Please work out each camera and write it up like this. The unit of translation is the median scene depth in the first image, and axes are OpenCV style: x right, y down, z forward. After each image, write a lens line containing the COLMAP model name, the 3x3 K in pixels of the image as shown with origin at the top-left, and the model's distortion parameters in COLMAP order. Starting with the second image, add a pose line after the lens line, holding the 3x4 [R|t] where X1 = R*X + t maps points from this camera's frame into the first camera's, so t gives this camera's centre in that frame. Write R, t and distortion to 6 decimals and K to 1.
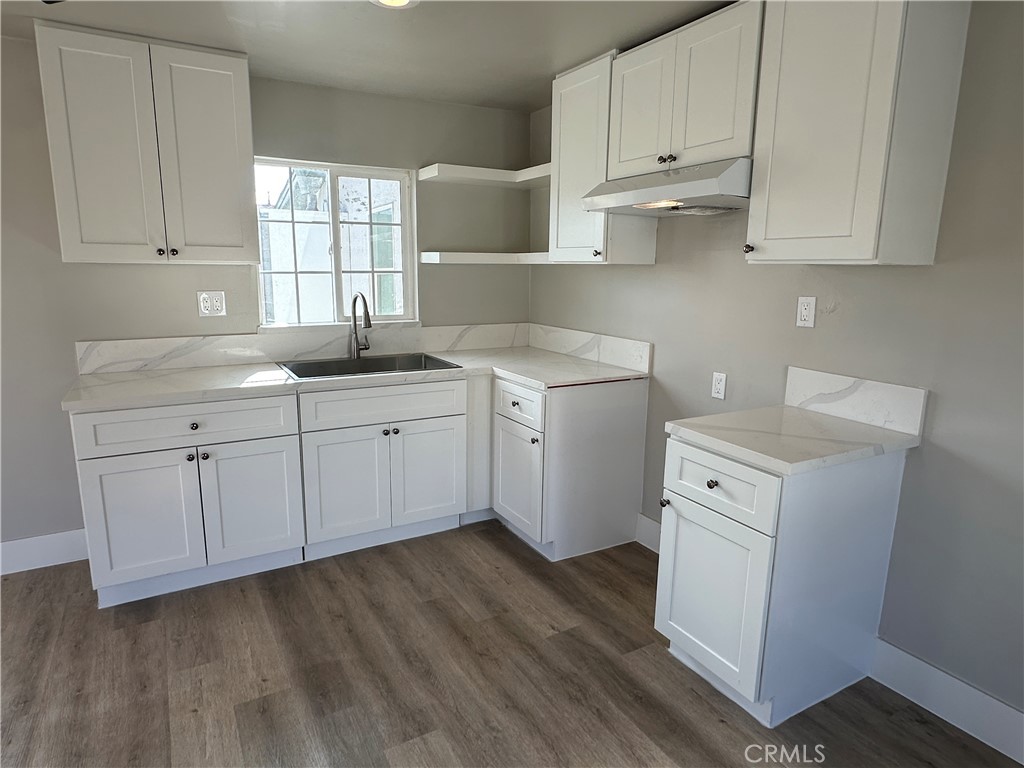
lens RADIAL K [[610.3, 0, 512.0], [0, 610.3, 384.0], [0, 0, 1]] dist [-0.000079, 0.000407]
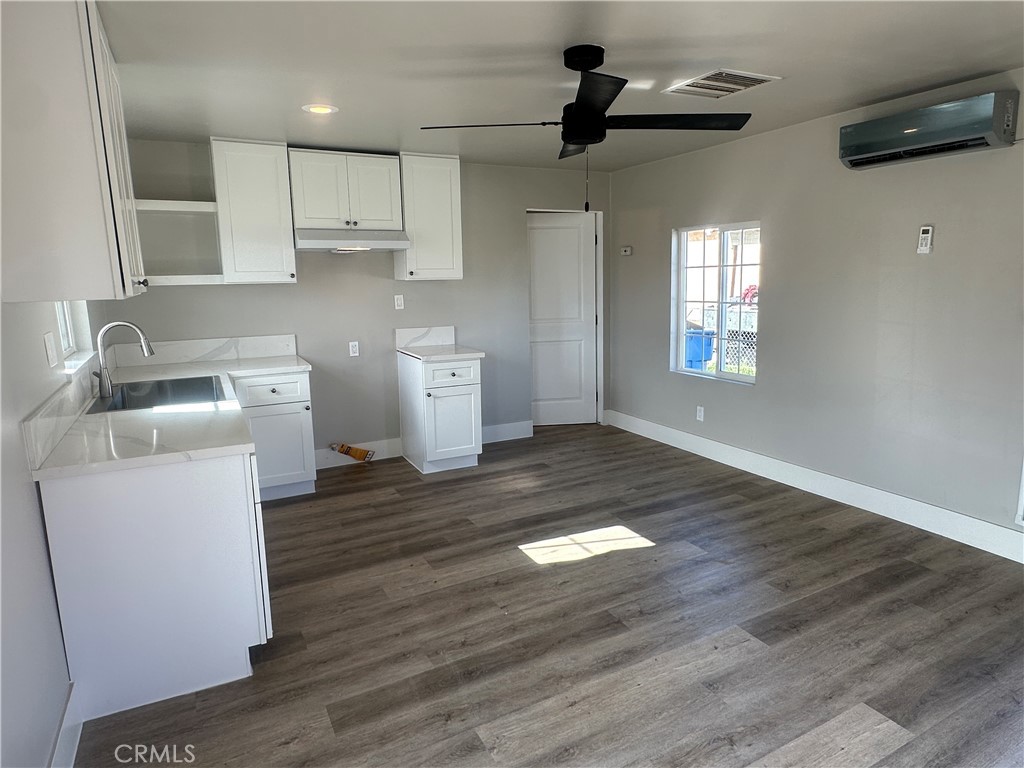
lens RADIAL K [[610.3, 0, 512.0], [0, 610.3, 384.0], [0, 0, 1]] dist [-0.000079, 0.000407]
pose [[0.027984, -0.191166, 0.981159, -1.620179], [0.202326, 0.962310, 0.181723, -0.148451], [-0.978918, 0.193428, 0.065607, 0.525671]]
